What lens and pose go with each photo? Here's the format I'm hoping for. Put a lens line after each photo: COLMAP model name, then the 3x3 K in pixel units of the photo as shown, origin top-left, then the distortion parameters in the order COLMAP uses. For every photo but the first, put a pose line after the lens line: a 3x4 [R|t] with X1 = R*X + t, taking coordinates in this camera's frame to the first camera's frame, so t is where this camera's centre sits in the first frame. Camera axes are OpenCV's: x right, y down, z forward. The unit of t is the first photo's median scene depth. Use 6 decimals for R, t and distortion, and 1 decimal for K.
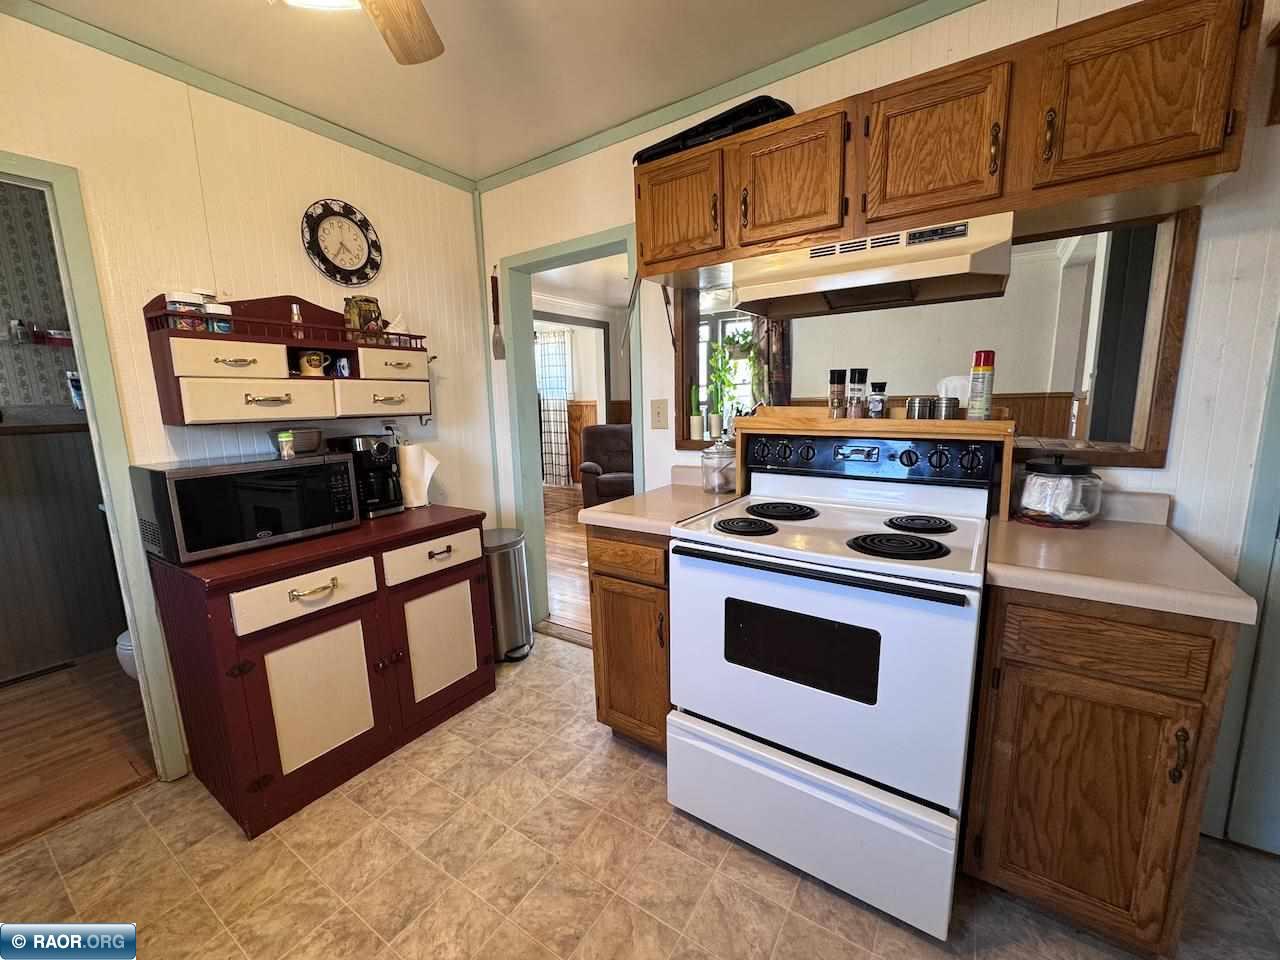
lens RADIAL K [[504.7, 0, 640.0], [0, 504.7, 480.0], [0, 0, 1]] dist [-0.011305, -0.000105]
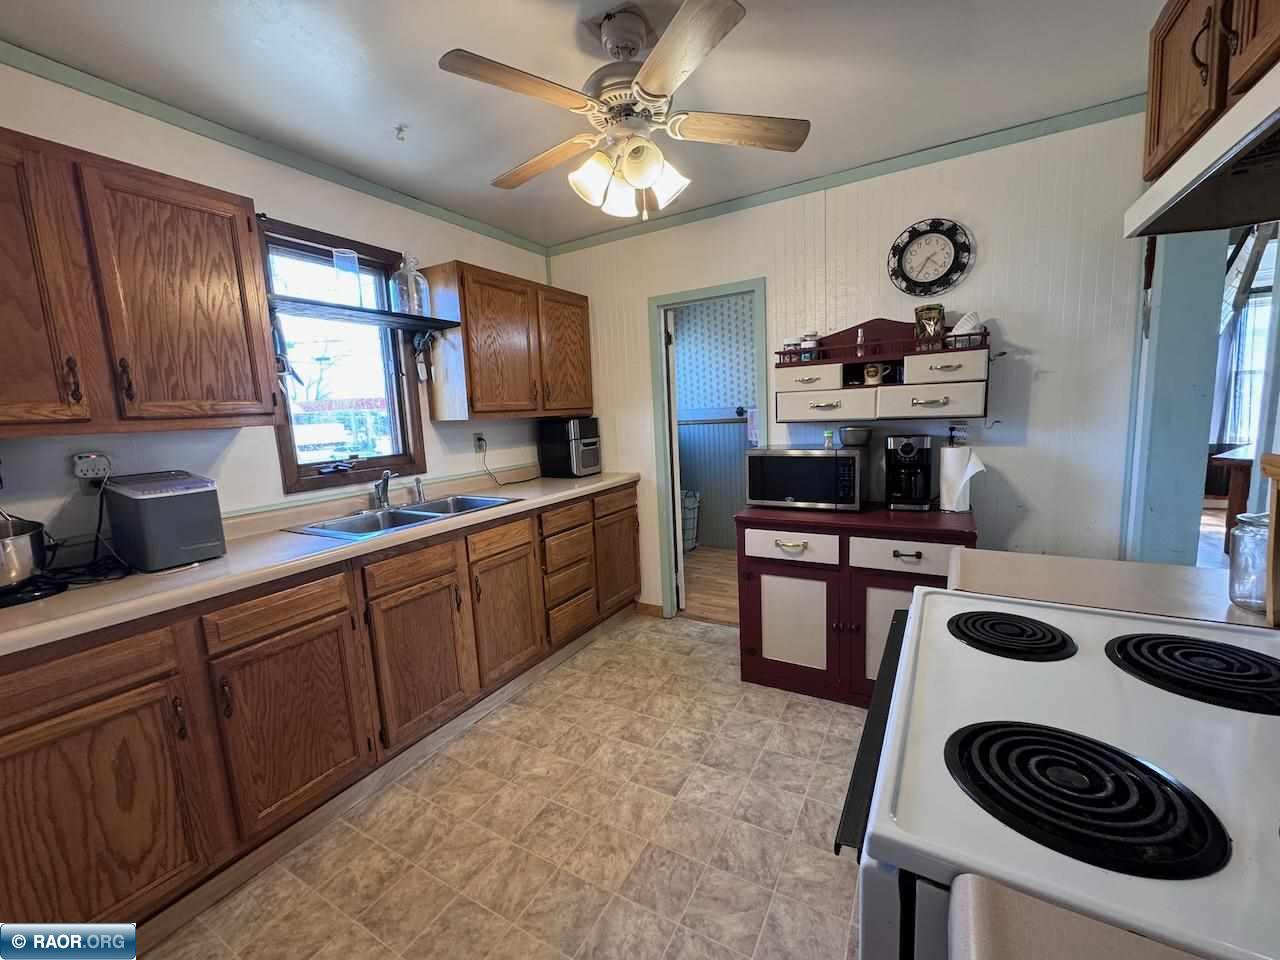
lens RADIAL K [[504.7, 0, 640.0], [0, 504.7, 480.0], [0, 0, 1]] dist [-0.011305, -0.000105]
pose [[0.063148, 0.153006, -0.986206, 0.584572], [-0.110742, 0.983150, 0.145441, -0.099516], [0.991841, 0.100030, 0.079029, 0.388545]]
